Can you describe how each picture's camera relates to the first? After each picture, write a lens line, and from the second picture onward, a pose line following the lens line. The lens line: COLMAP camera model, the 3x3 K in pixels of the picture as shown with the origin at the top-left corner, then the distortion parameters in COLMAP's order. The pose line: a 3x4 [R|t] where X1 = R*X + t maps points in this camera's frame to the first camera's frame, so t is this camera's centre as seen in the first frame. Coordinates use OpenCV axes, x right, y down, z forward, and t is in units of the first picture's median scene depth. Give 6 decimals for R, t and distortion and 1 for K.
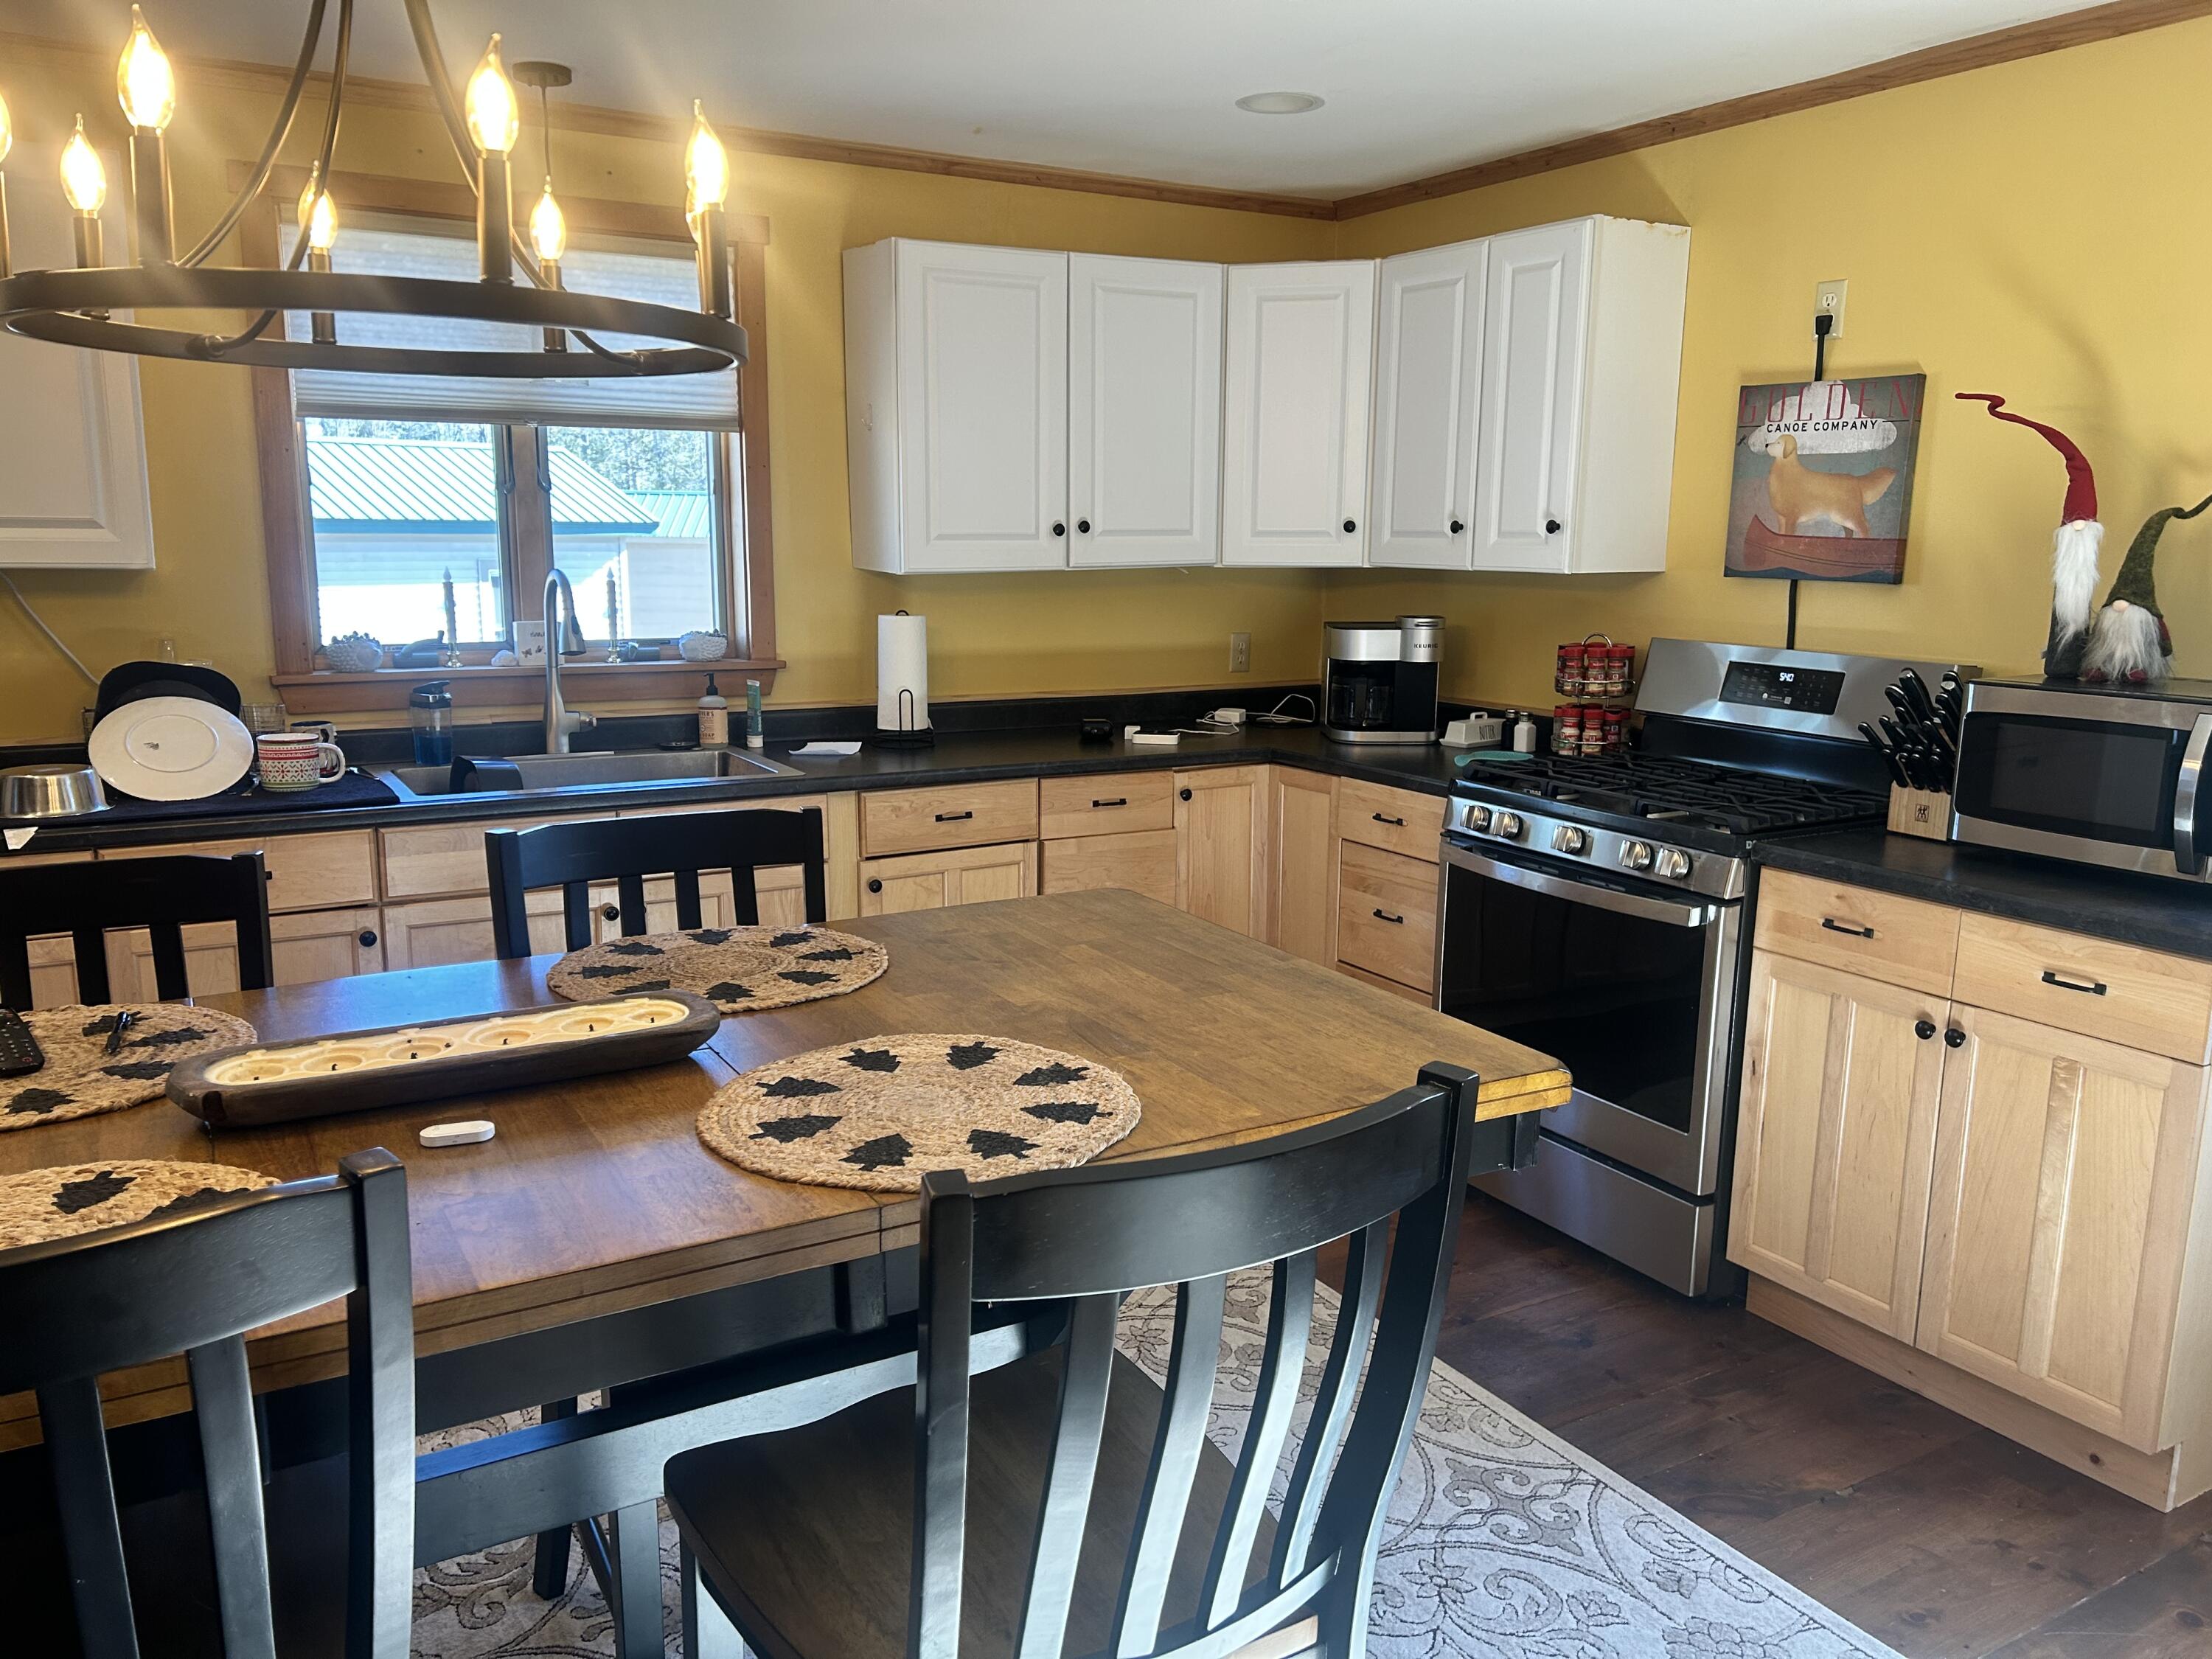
lens RADIAL K [[1665.7, 0, 1095.1], [0, 1665.7, 826.1], [0, 0, 1]] dist [0.054476, -0.054952]
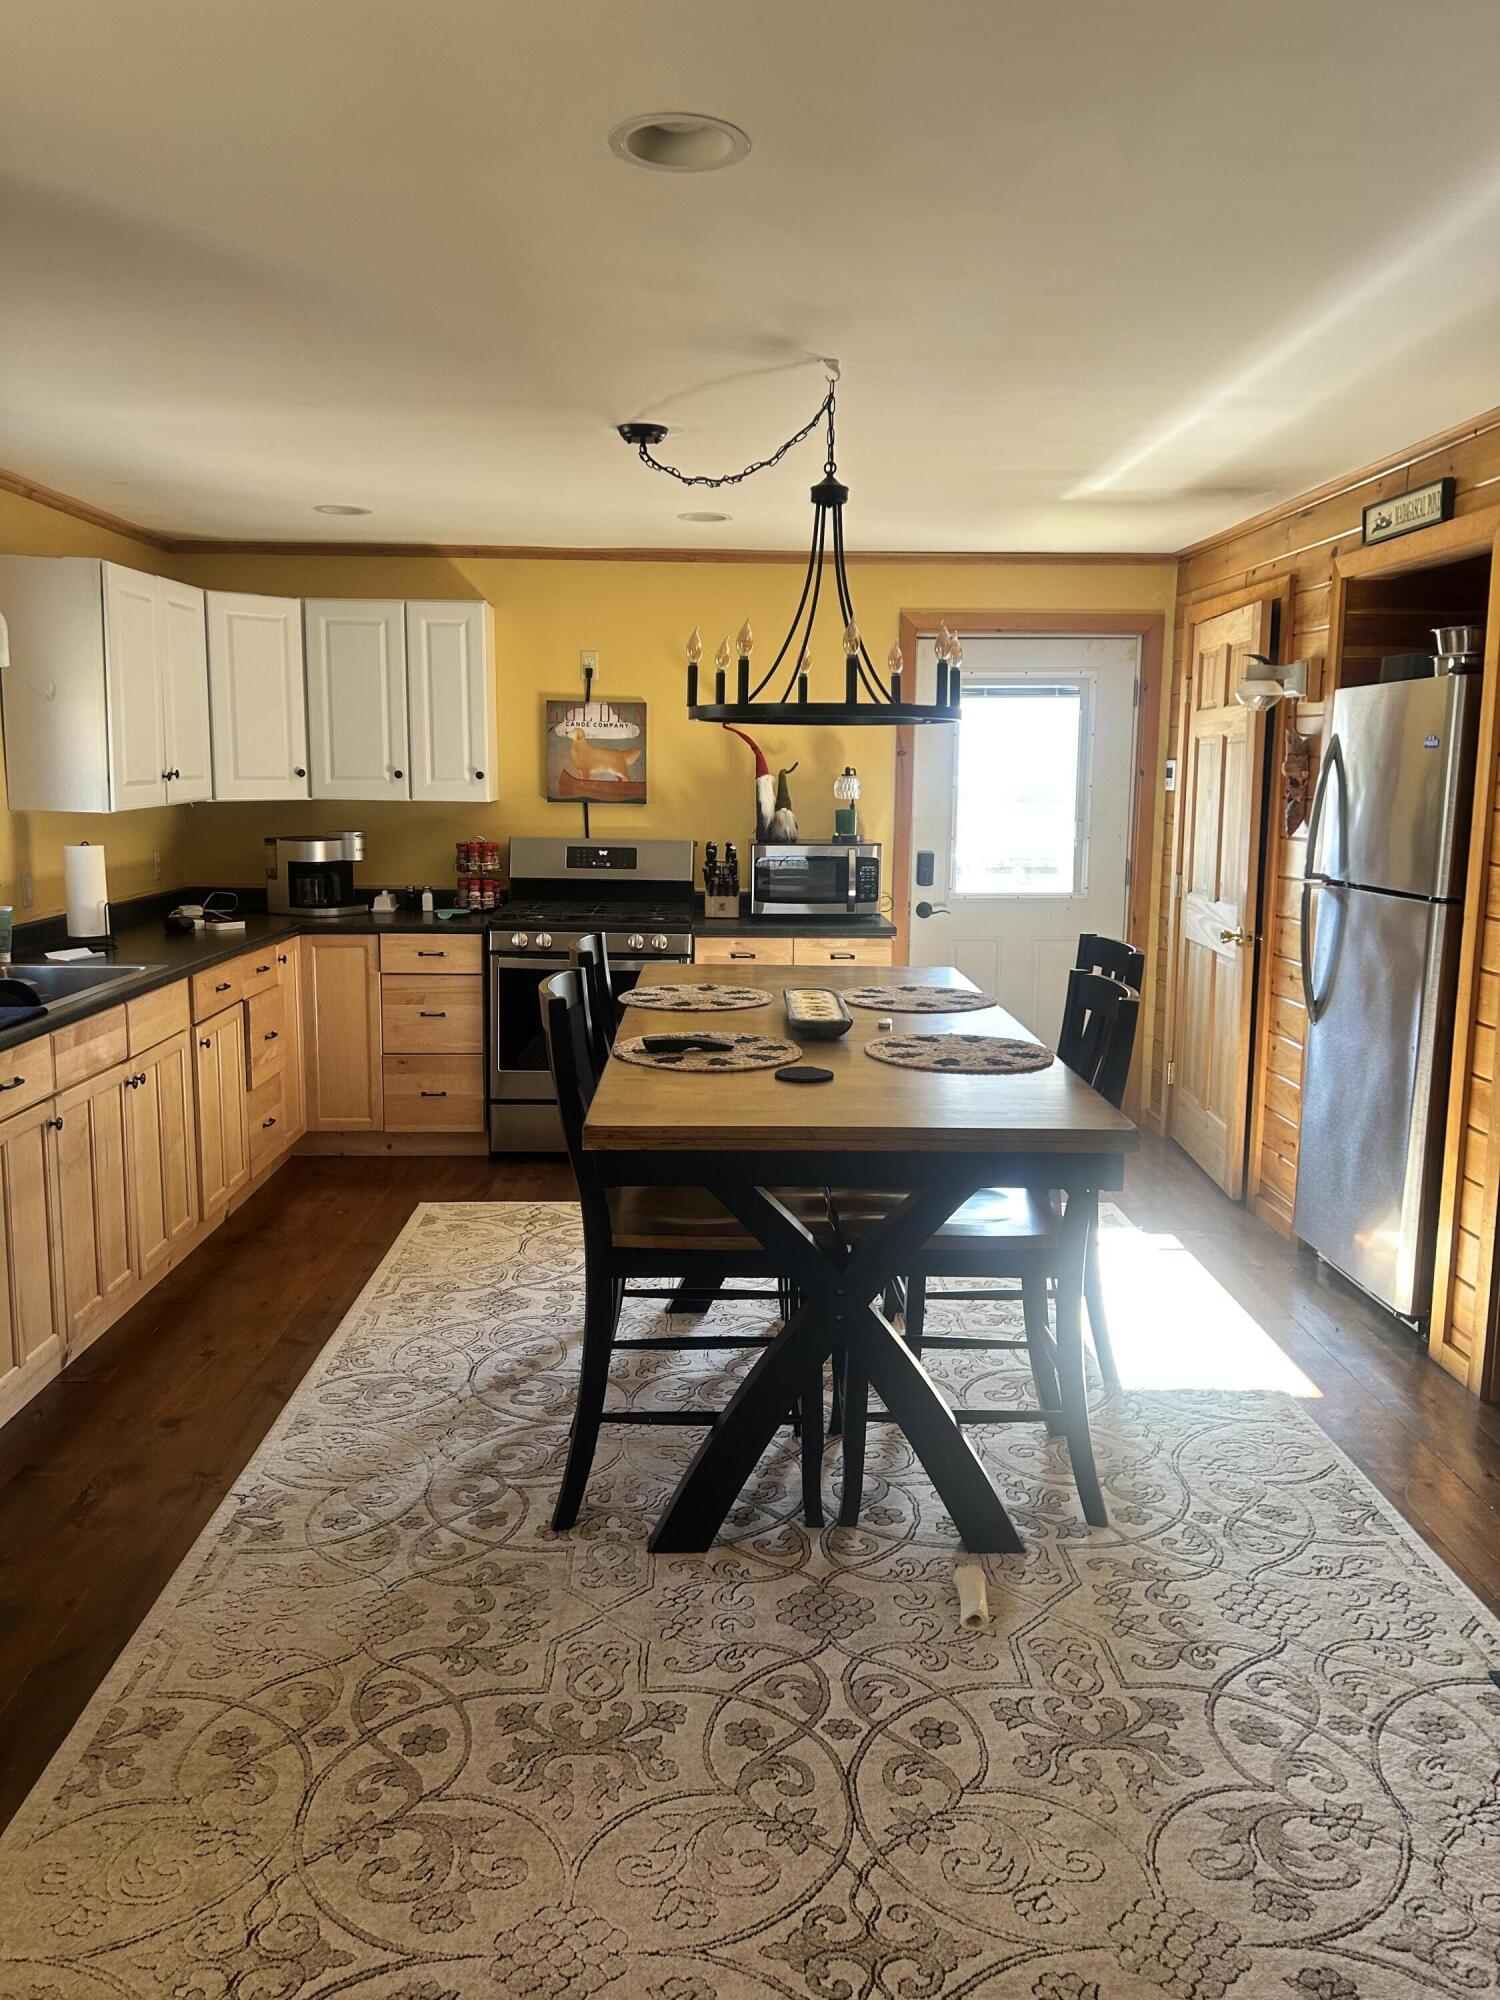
lens RADIAL K [[1506.1, 0, 742.5], [0, 1506.1, 1002.7], [0, 0, 1]] dist [0.054476, -0.054952]
pose [[0.471405, -0.139505, 0.870813, -1.037439], [0.151181, 0.985576, 0.076050, -0.025060], [-0.868862, 0.095800, 0.485696, 0.025598]]
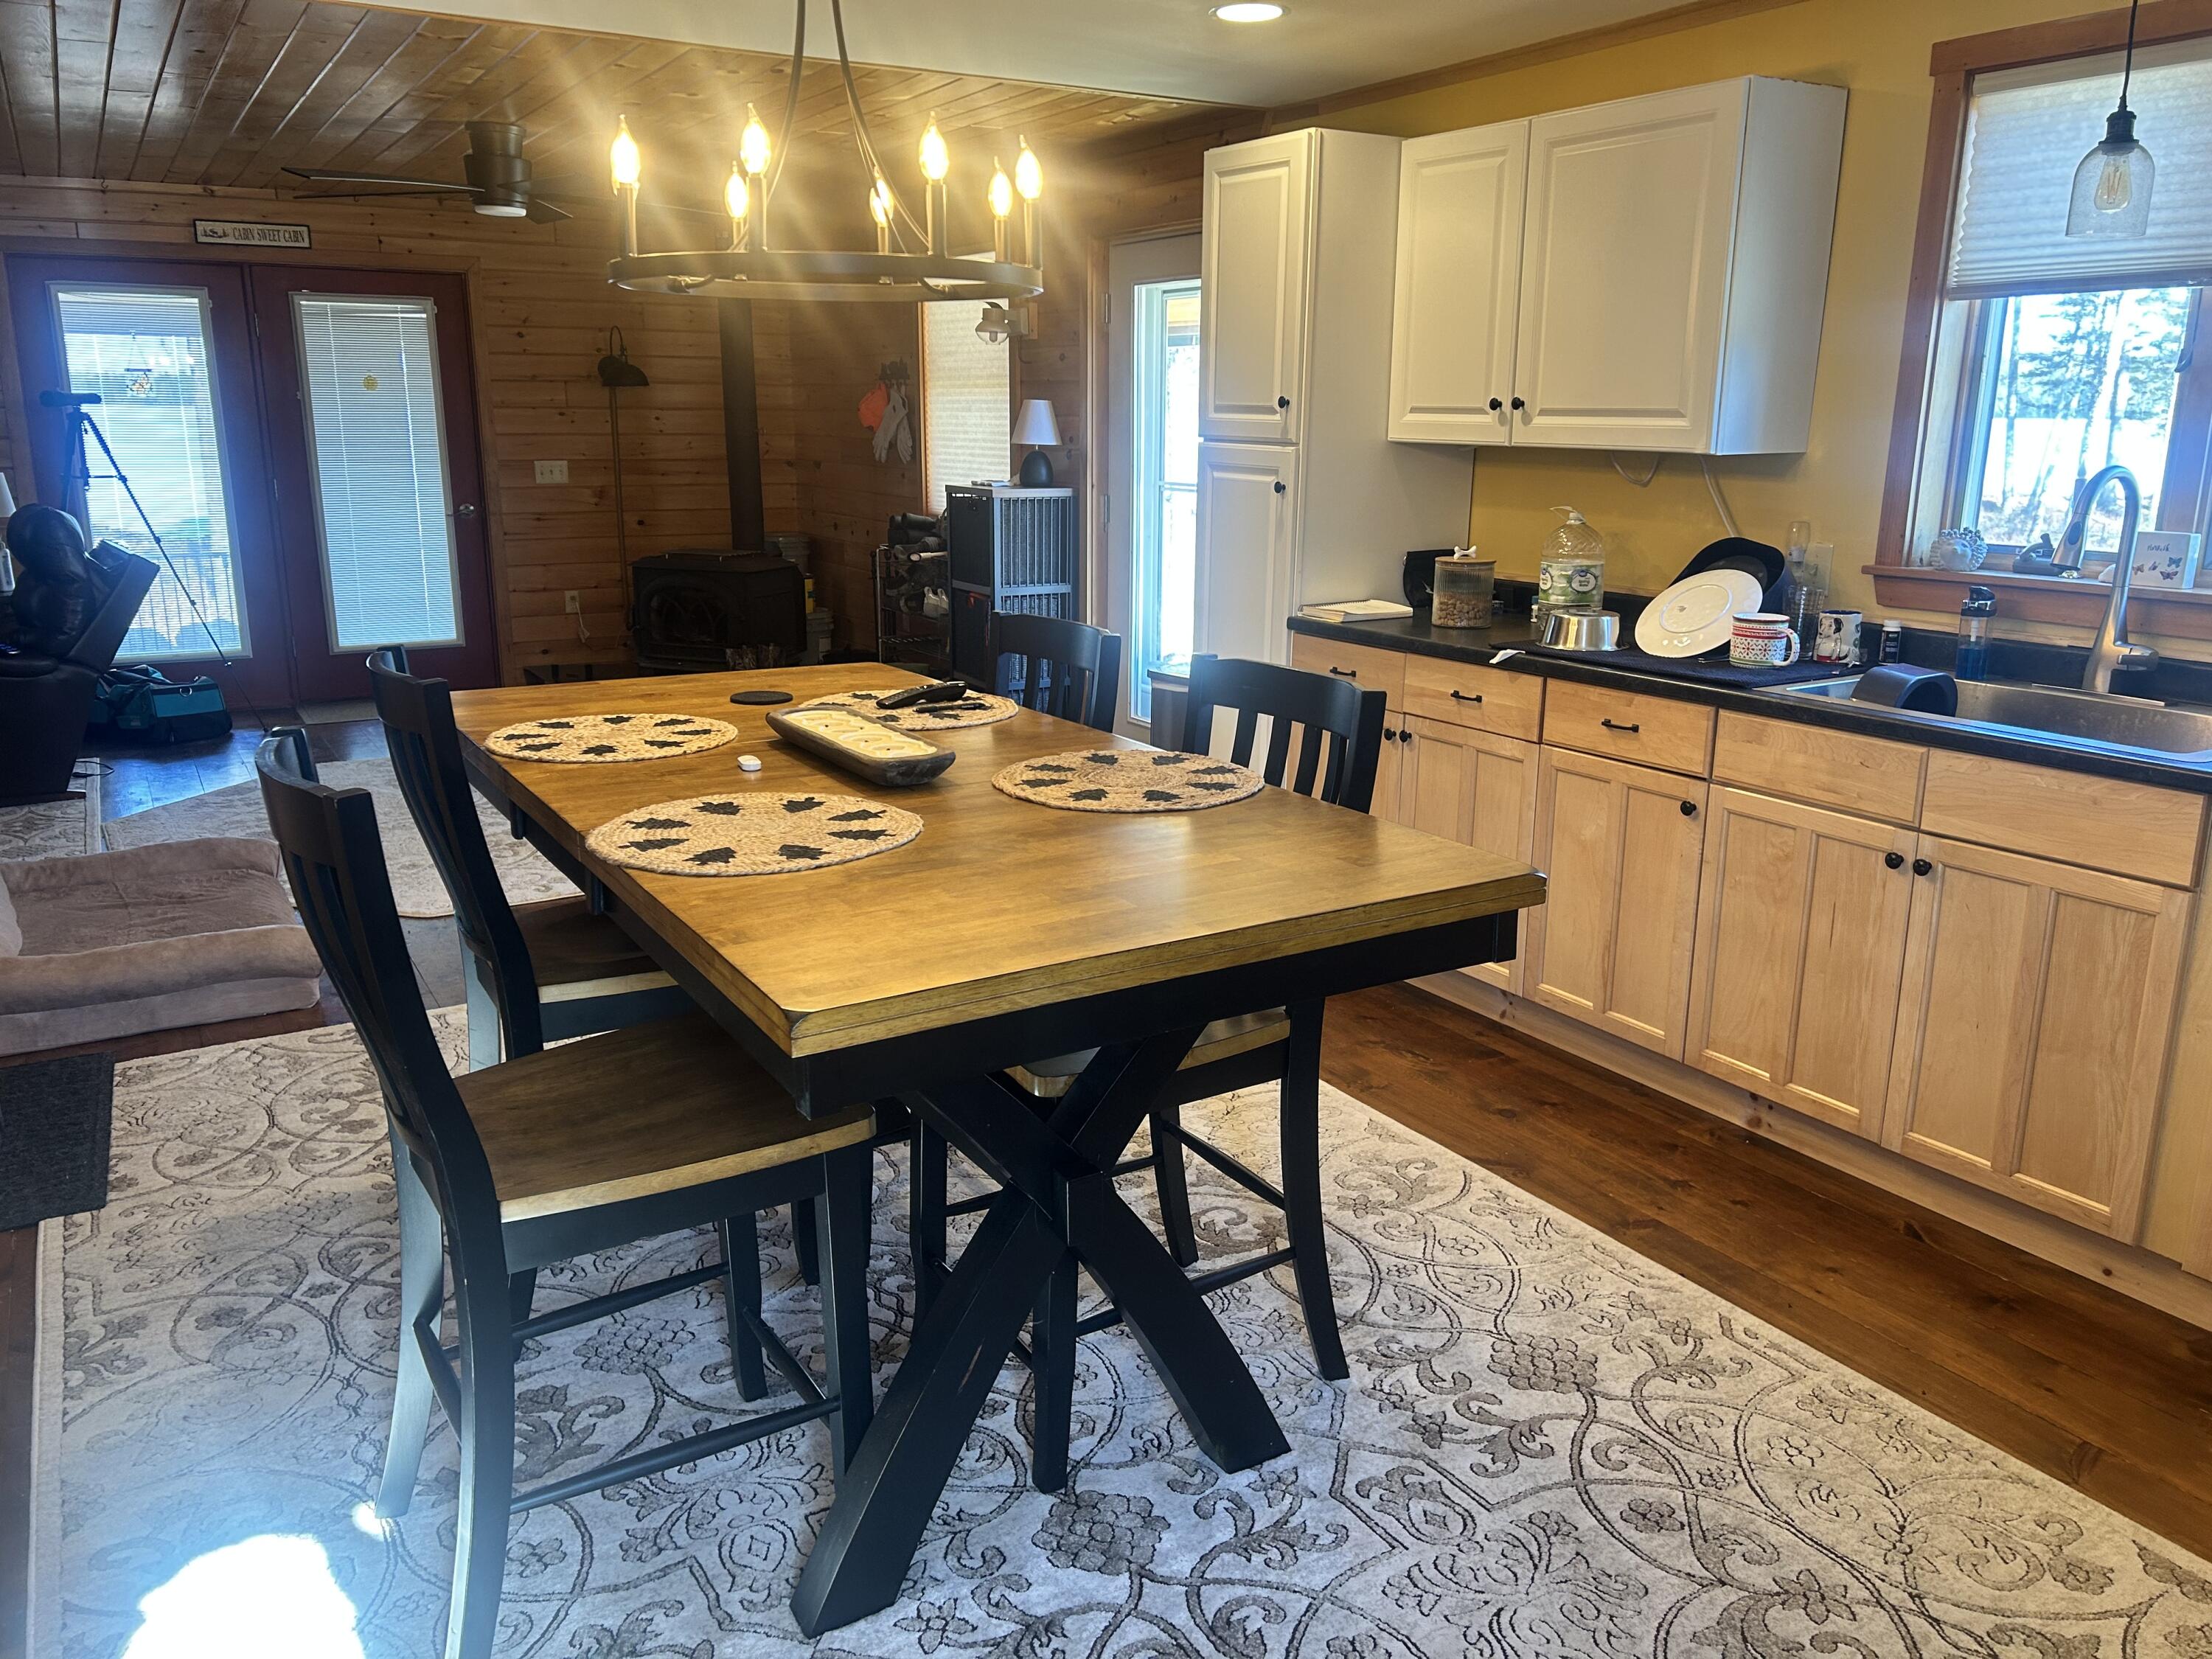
lens RADIAL K [[1665.7, 0, 1112.3], [0, 1665.7, 815.8], [0, 0, 1]] dist [0.054476, -0.054952]
pose [[0.028139, 0.229411, -0.972923, 0.531257], [-0.183828, 0.957896, 0.220551, -0.085763], [0.982556, 0.172645, 0.069127, 0.517137]]
